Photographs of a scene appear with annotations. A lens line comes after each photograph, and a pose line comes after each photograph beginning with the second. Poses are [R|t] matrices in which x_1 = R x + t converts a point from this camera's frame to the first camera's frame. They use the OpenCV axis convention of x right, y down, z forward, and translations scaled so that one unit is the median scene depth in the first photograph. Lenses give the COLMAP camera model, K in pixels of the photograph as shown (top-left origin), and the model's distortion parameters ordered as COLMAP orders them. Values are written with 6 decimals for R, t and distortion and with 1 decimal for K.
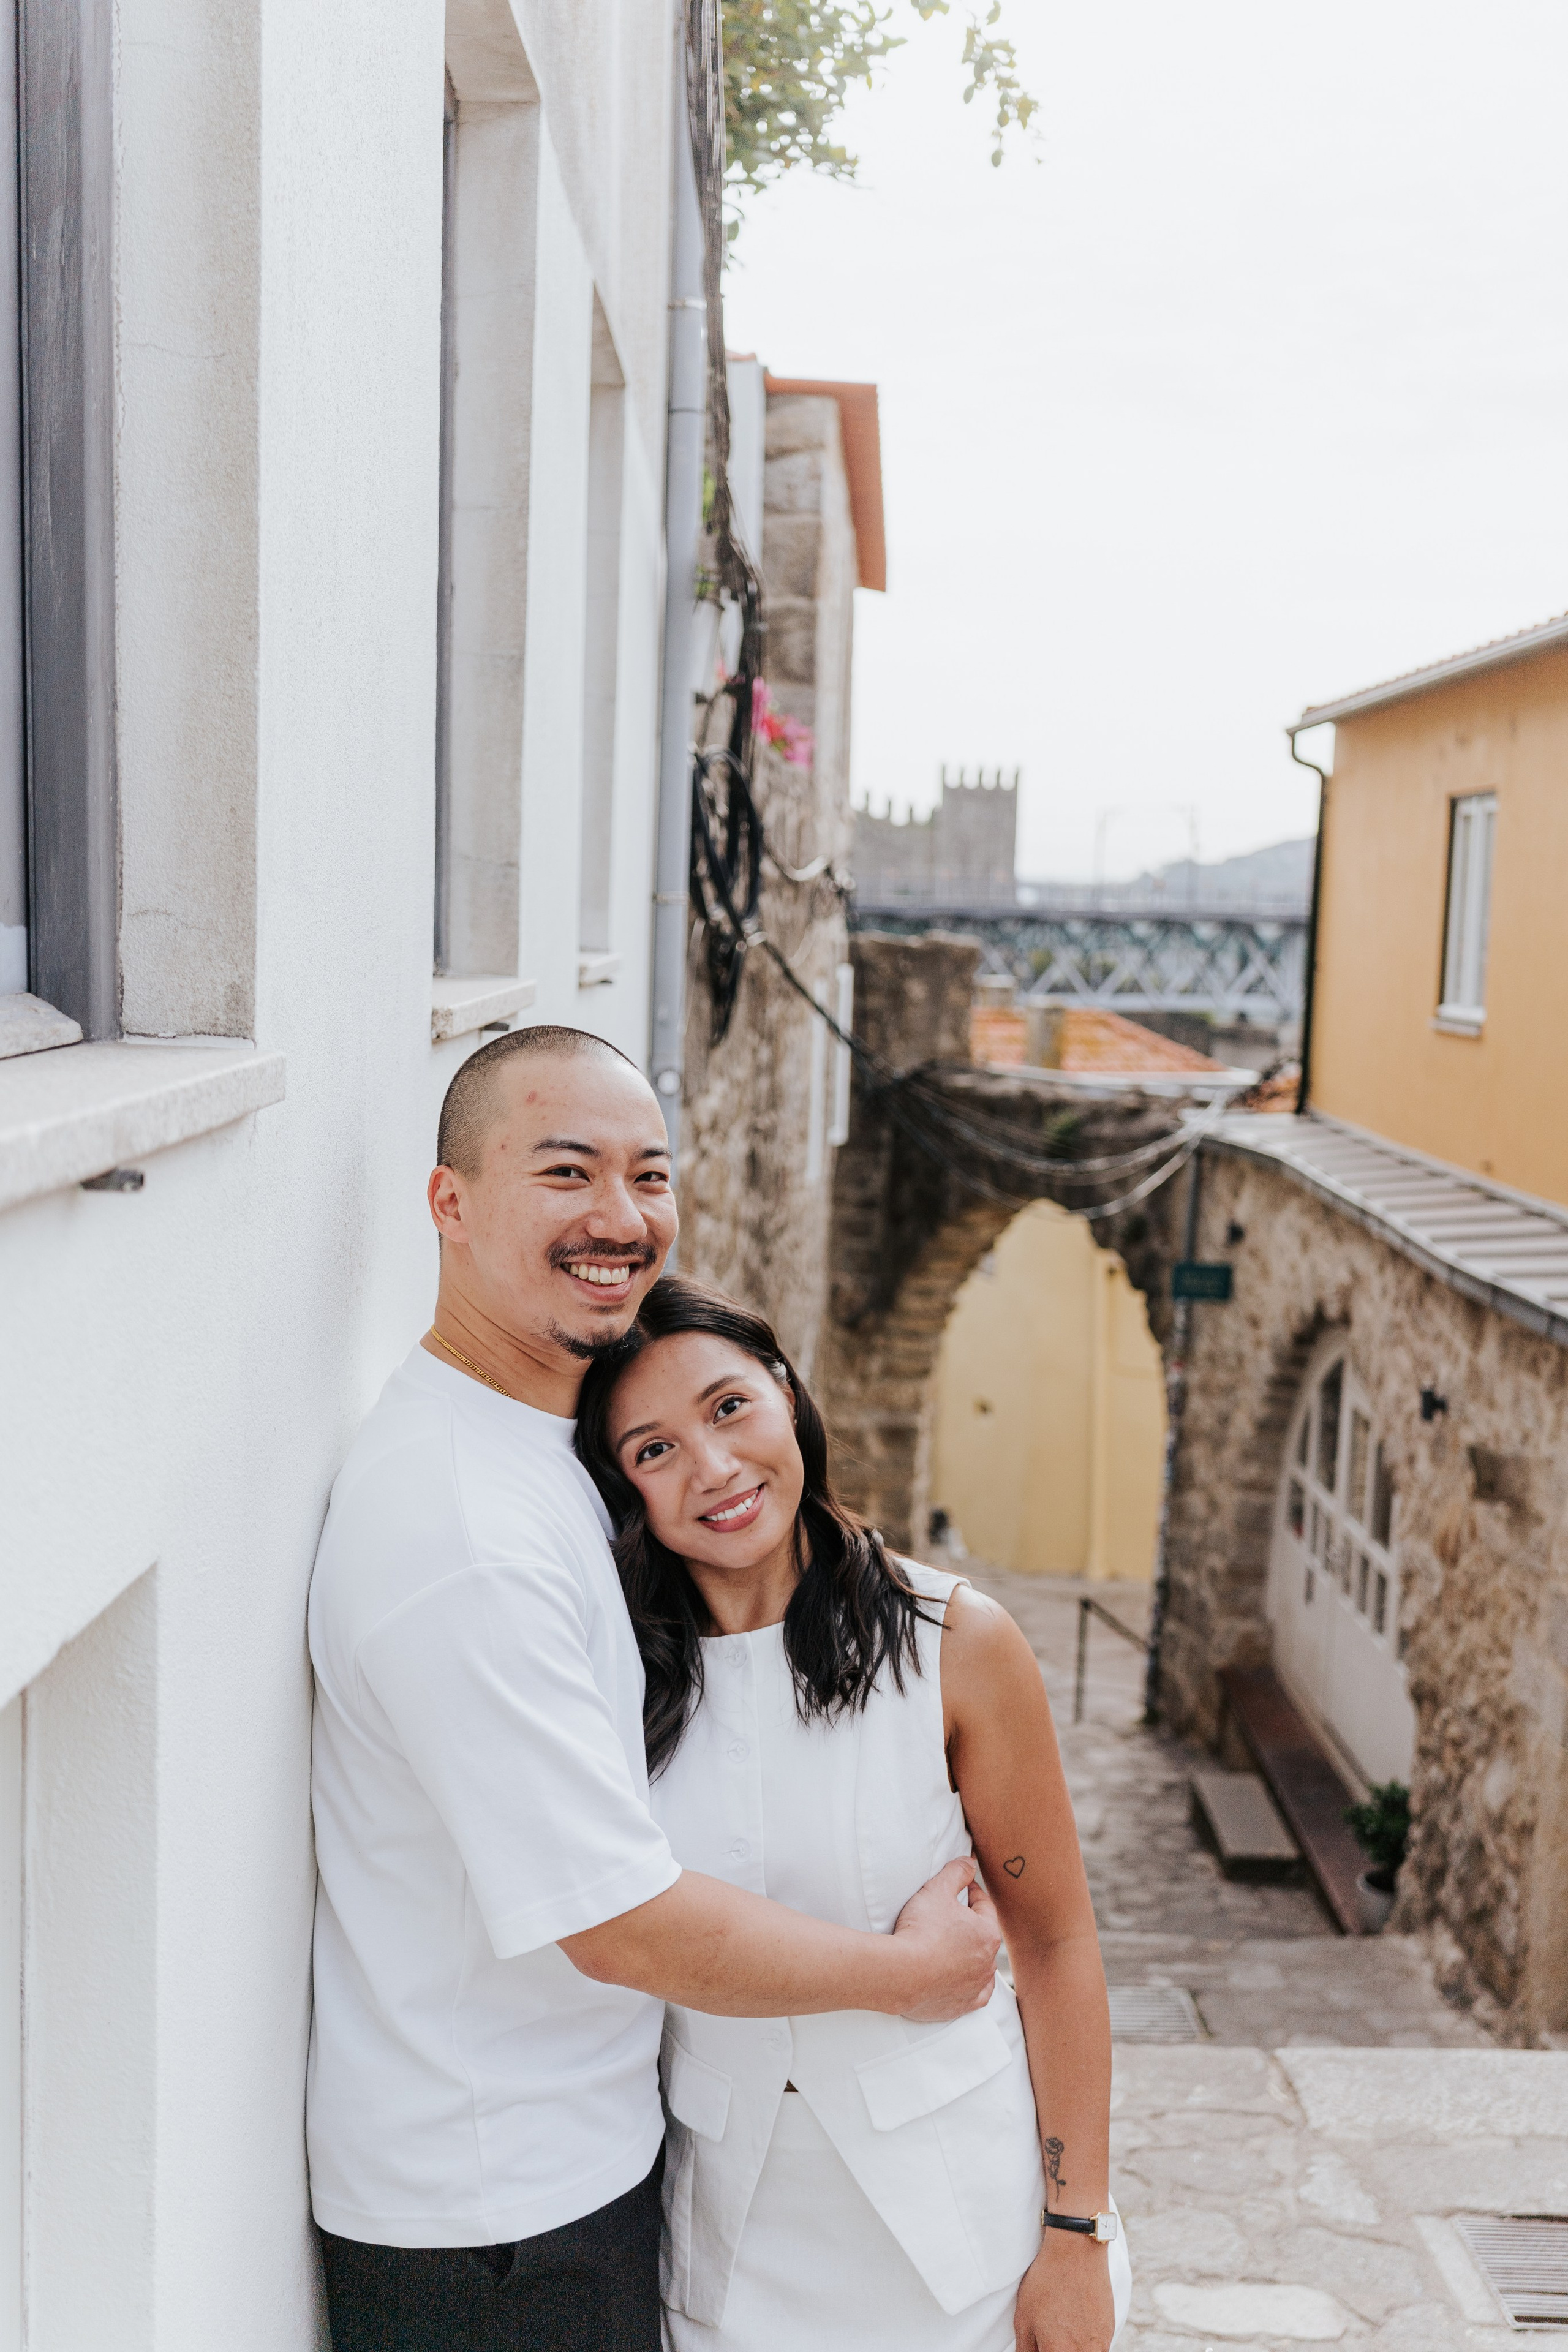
lens RADIAL K [[2275.8, 0, 779.5], [0, 2275.8, 1161.8], [0, 0, 1]] dist [0.002995, 0.004318]
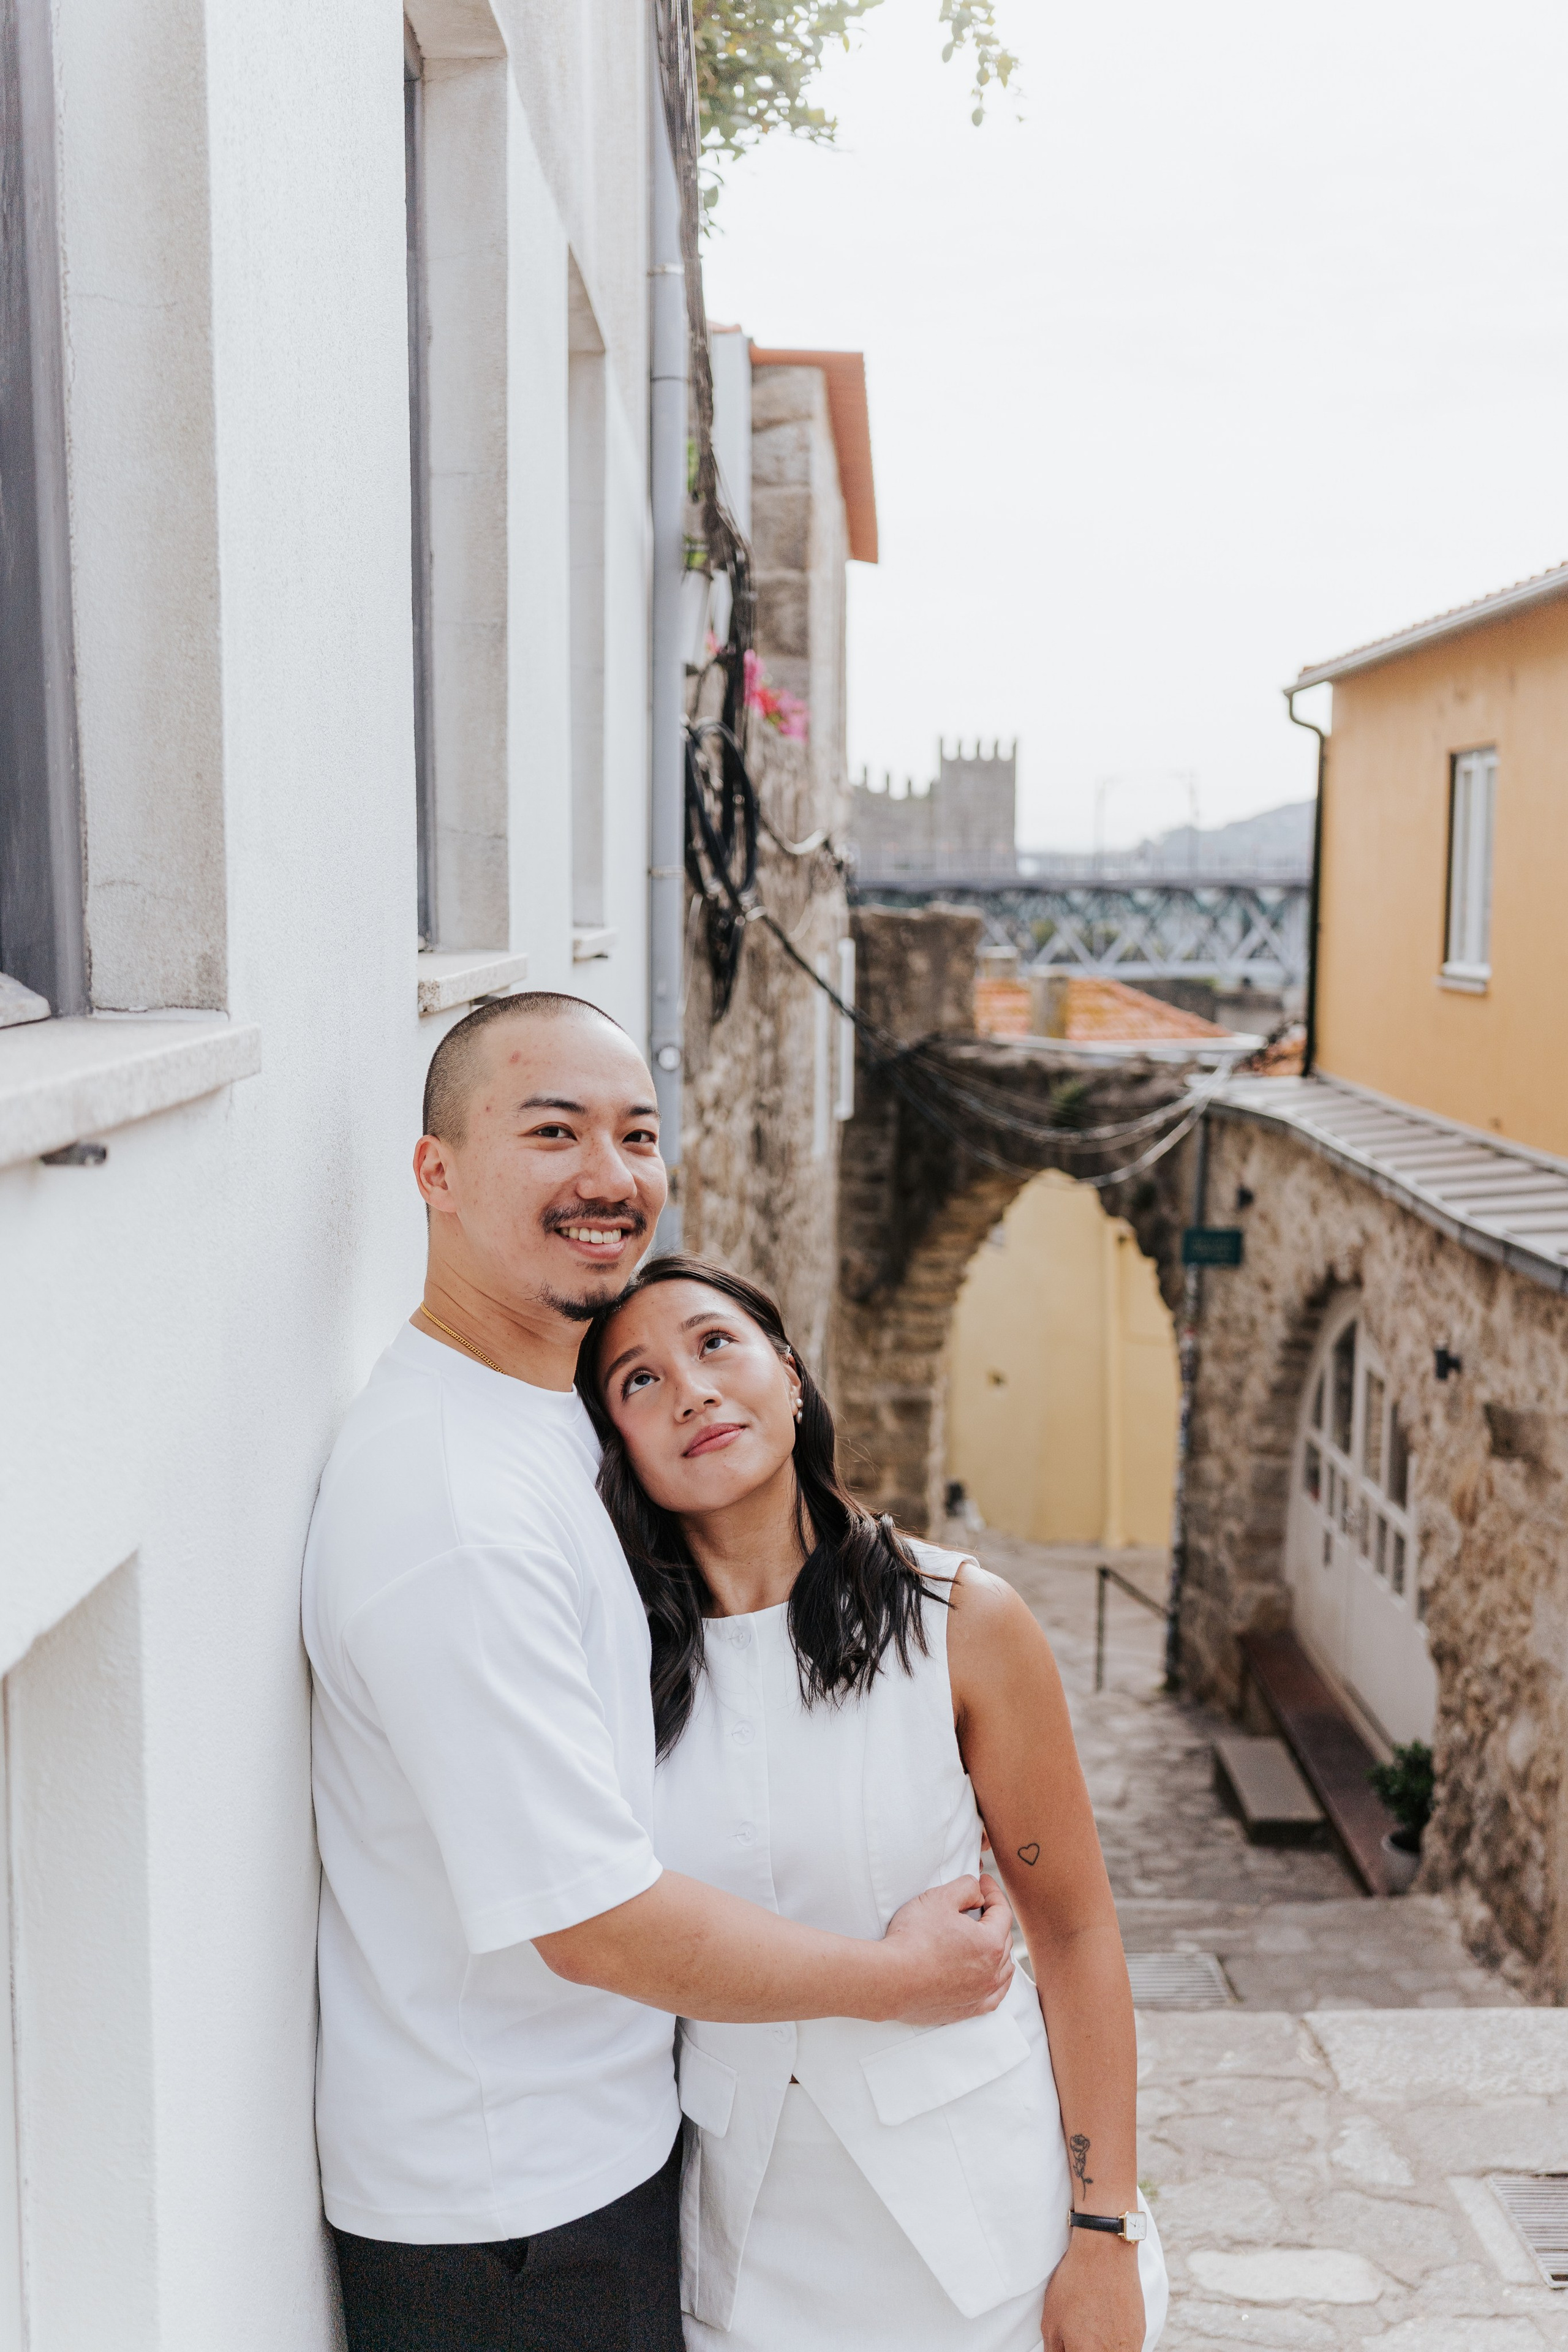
lens RADIAL K [[2273.7, 0, 778.0], [0, 2273.7, 1163.8], [0, 0, 1]] dist [0.002152, 0.006315]
pose [[0.999642, -0.026389, -0.004383, 0.000919], [0.026433, 0.999596, 0.010479, 0.001046], [0.004105, -0.010591, 0.999935, 0.004324]]
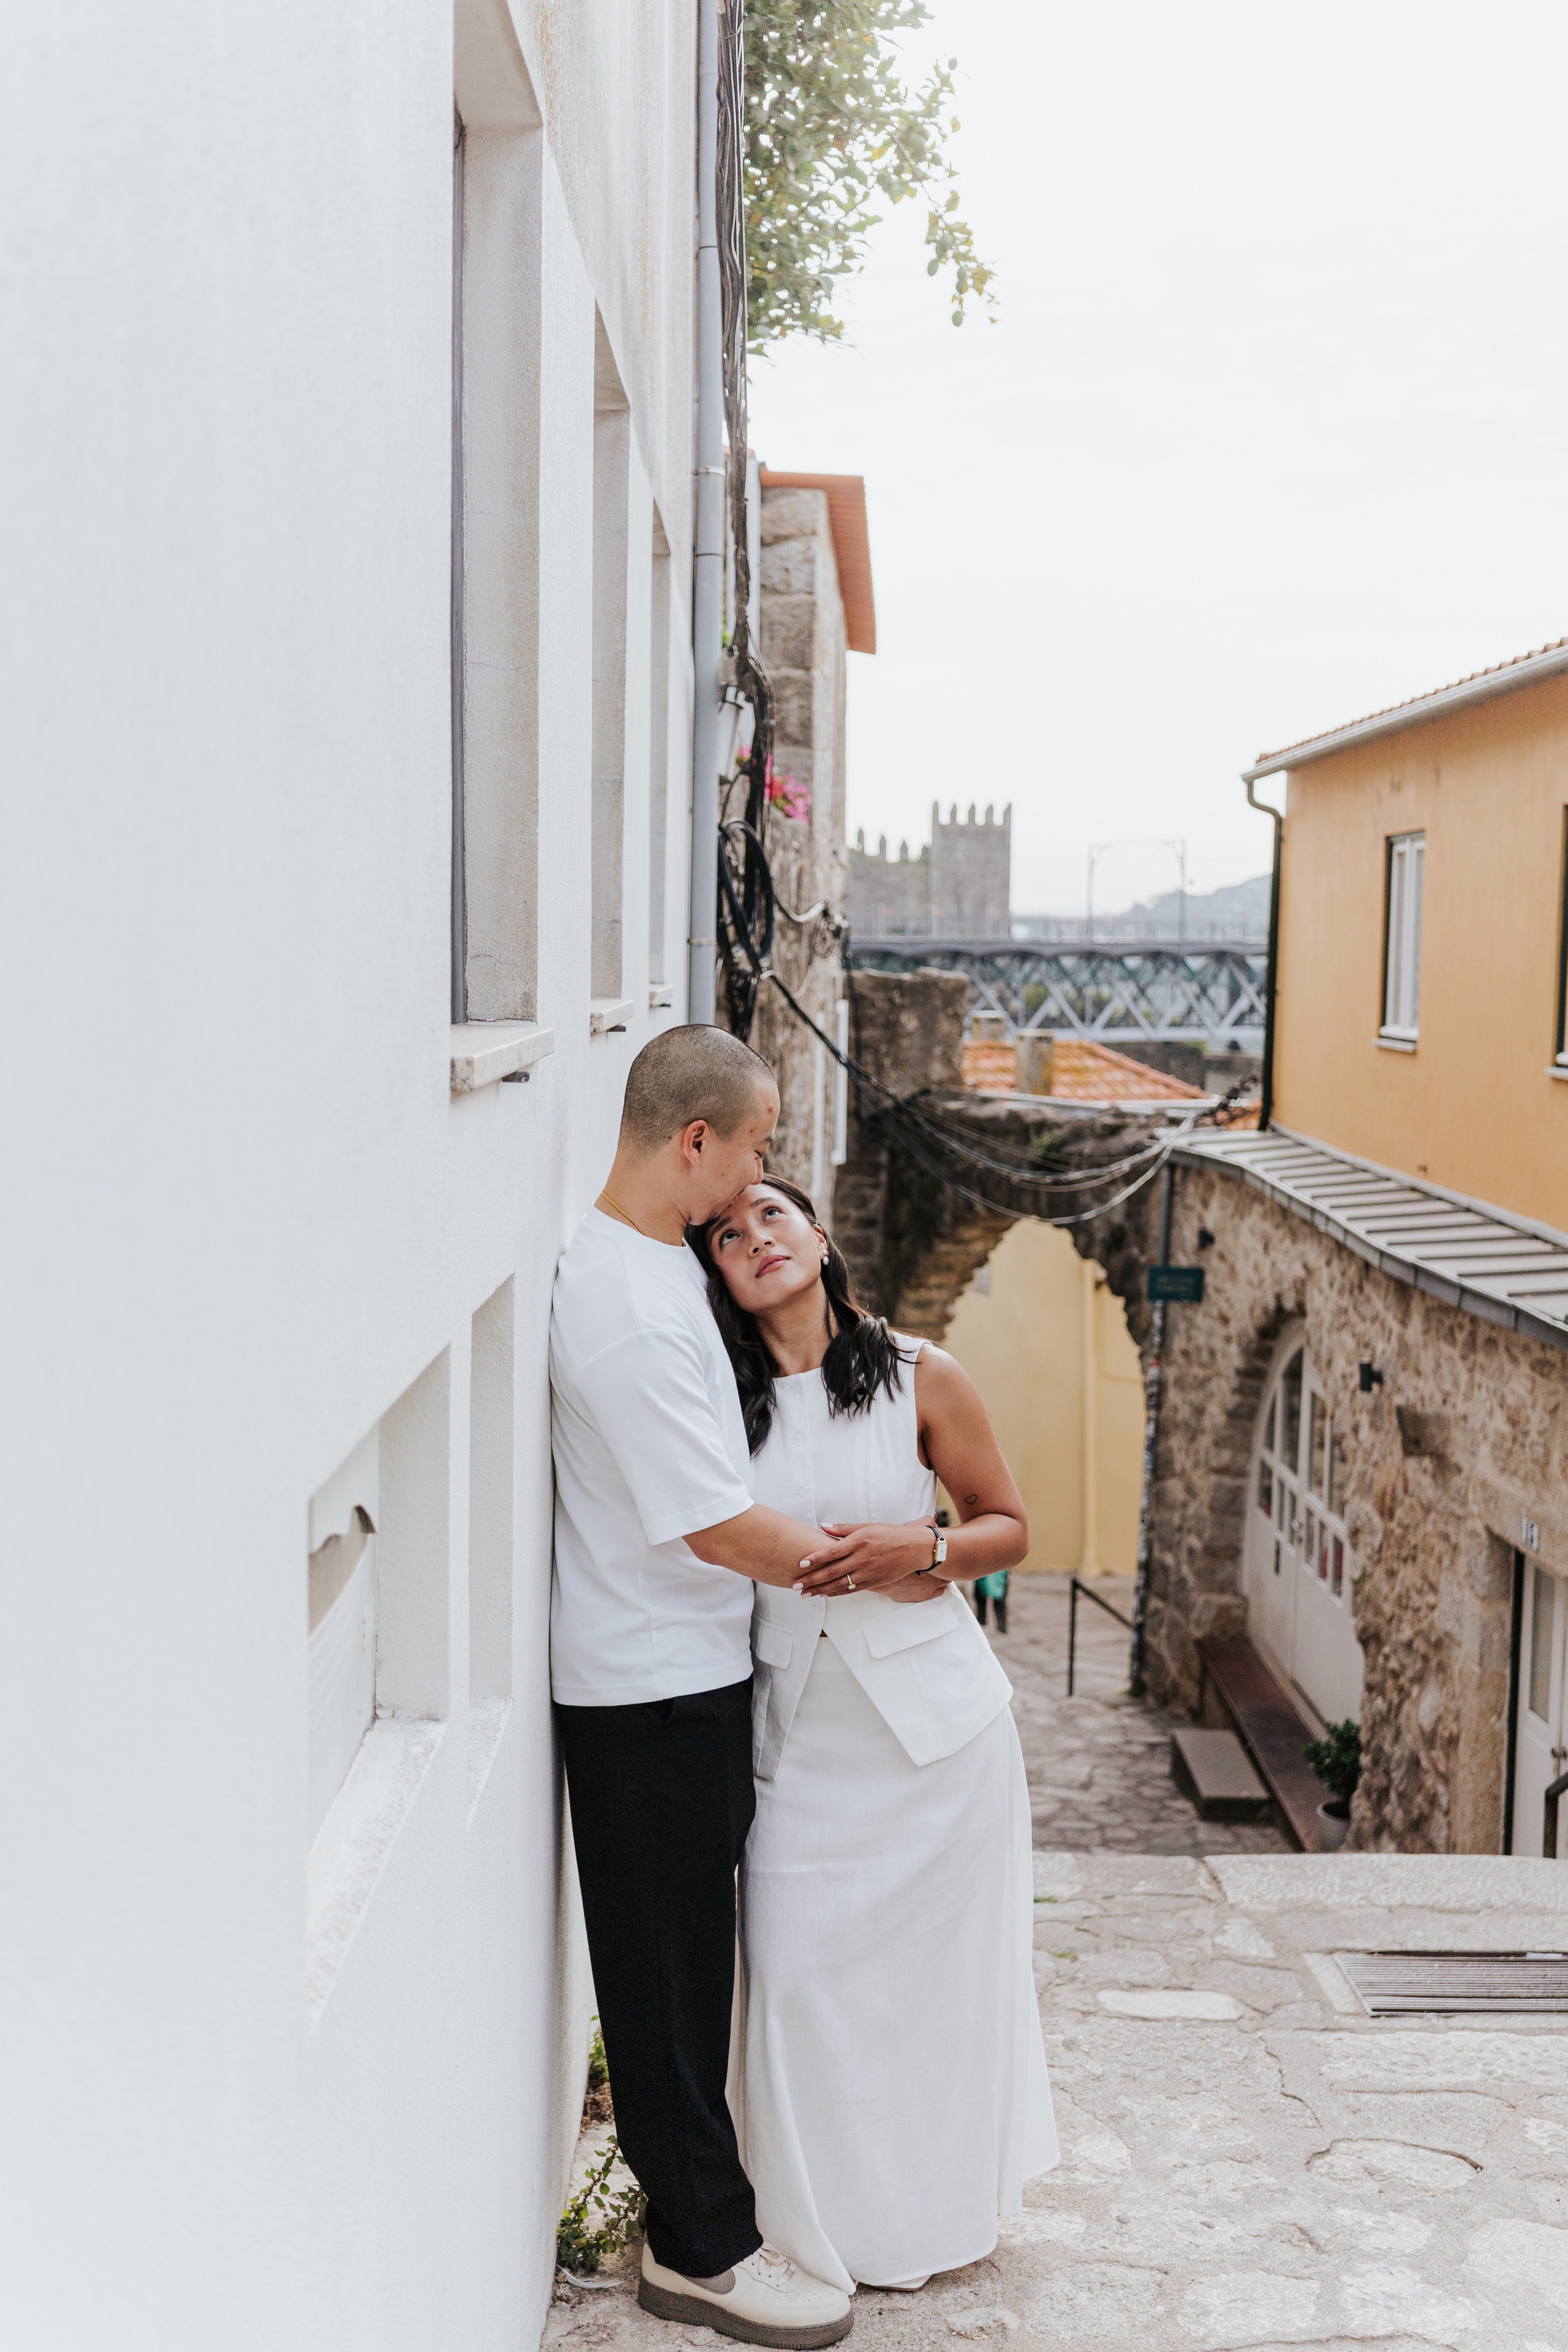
lens RADIAL K [[2273.7, 0, 778.0], [0, 2273.7, 1163.8], [0, 0, 1]] dist [0.002152, 0.006315]
pose [[0.999851, -0.017269, -0.000502, -0.004365], [0.017259, 0.999717, -0.016355, 0.014330], [0.000784, 0.016344, 0.999866, -0.129214]]
